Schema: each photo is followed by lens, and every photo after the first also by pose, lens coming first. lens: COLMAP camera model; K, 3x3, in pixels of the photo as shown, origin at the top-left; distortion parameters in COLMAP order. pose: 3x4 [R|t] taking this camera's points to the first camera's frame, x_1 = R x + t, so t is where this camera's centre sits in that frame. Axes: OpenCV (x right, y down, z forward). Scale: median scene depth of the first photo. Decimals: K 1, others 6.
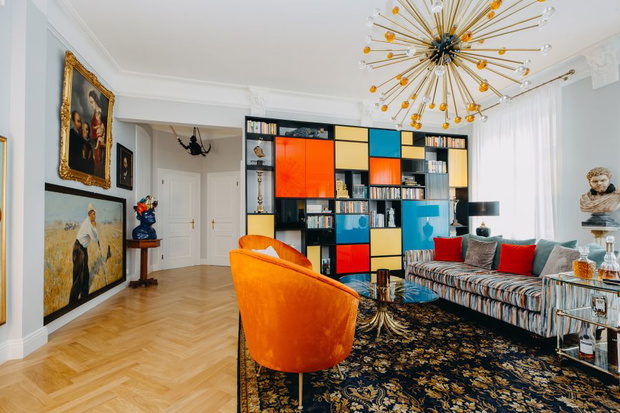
lens RADIAL K [[266.9, 0, 304.4], [0, 266.9, 210.3], [0, 0, 1]] dist [-0.001161, -0.000184]
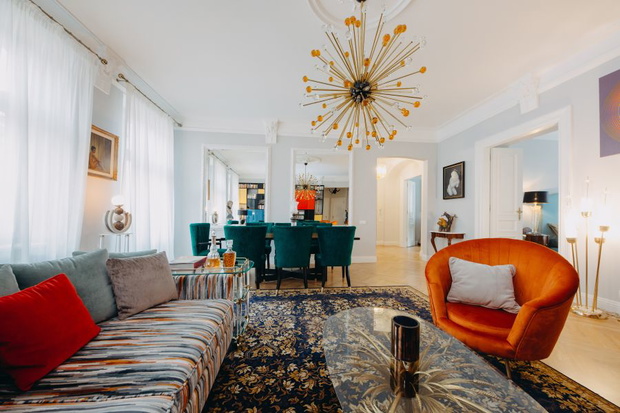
lens RADIAL K [[219.3, 0, 310.0], [0, 219.3, 206.5], [0, 0, 1]] dist [0.001570, -0.005006]
pose [[-0.991844, 0.001369, 0.127450, 0.236955], [-0.008862, 0.996782, -0.079673, 0.027520], [-0.127148, -0.080153, -0.988640, 0.821123]]
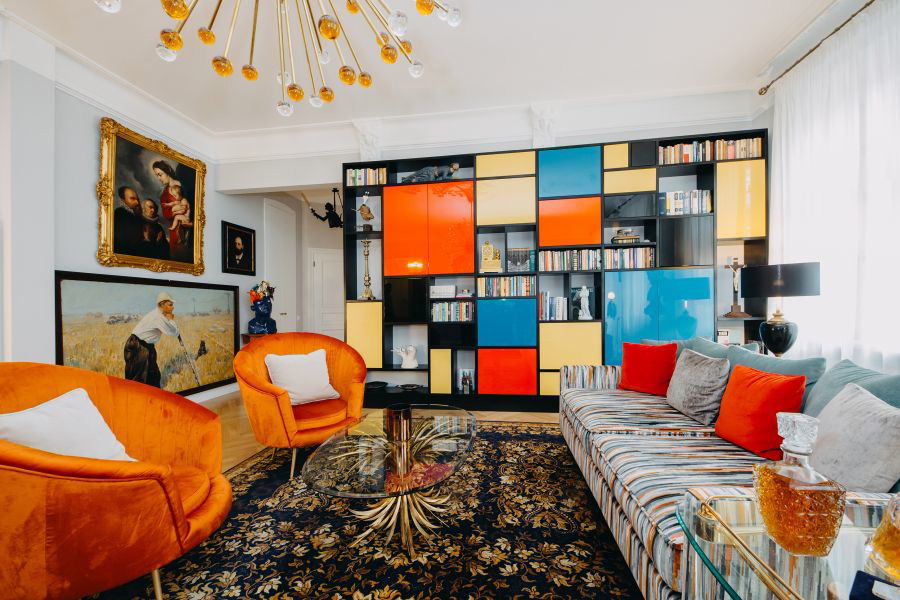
lens RADIAL K [[338.6, 0, 451.4], [0, 338.6, 306.1], [0, 0, 1]] dist [0.008316, -0.008232]
pose [[0.925347, -0.012061, -0.378929, 0.365099], [0.024165, 0.999338, 0.027203, 0.008108], [0.378350, -0.034329, 0.925026, 0.249345]]
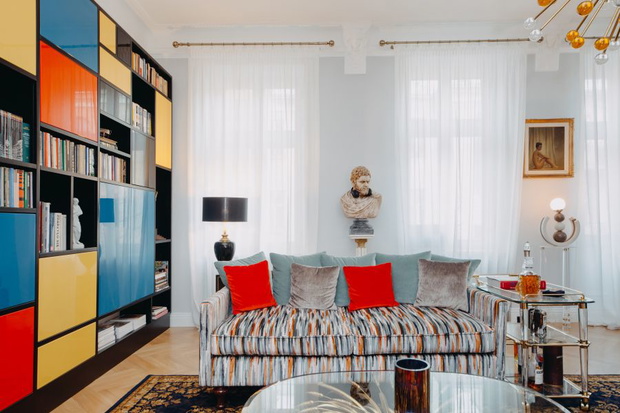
lens RADIAL K [[410.5, 0, 318.6], [0, 410.5, 221.7], [0, 0, 1]] dist [0.000646, 0.000149]
pose [[0.245415, 0.007929, 0.969386, -0.163399], [-0.022883, 0.999735, -0.002384, 0.018915], [-0.969148, -0.021597, 0.245531, 0.568965]]
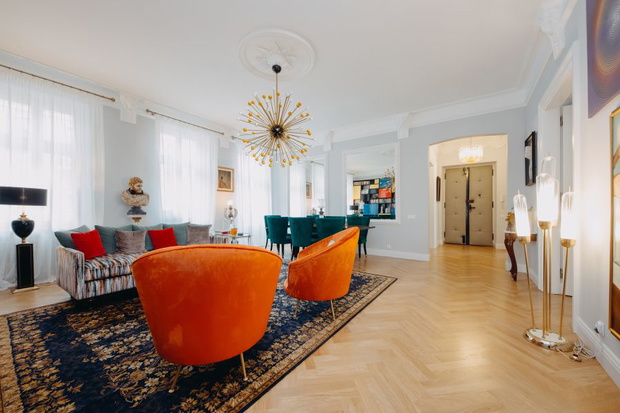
lens RADIAL K [[234.5, 0, 304.6], [0, 234.5, 217.3], [0, 0, 1]] dist [0.008916, -0.000007]
pose [[-0.639898, -0.023507, 0.768100, -0.425710], [-0.031004, 0.999508, 0.004760, 0.026815], [-0.767834, -0.020769, -0.640312, 0.797042]]
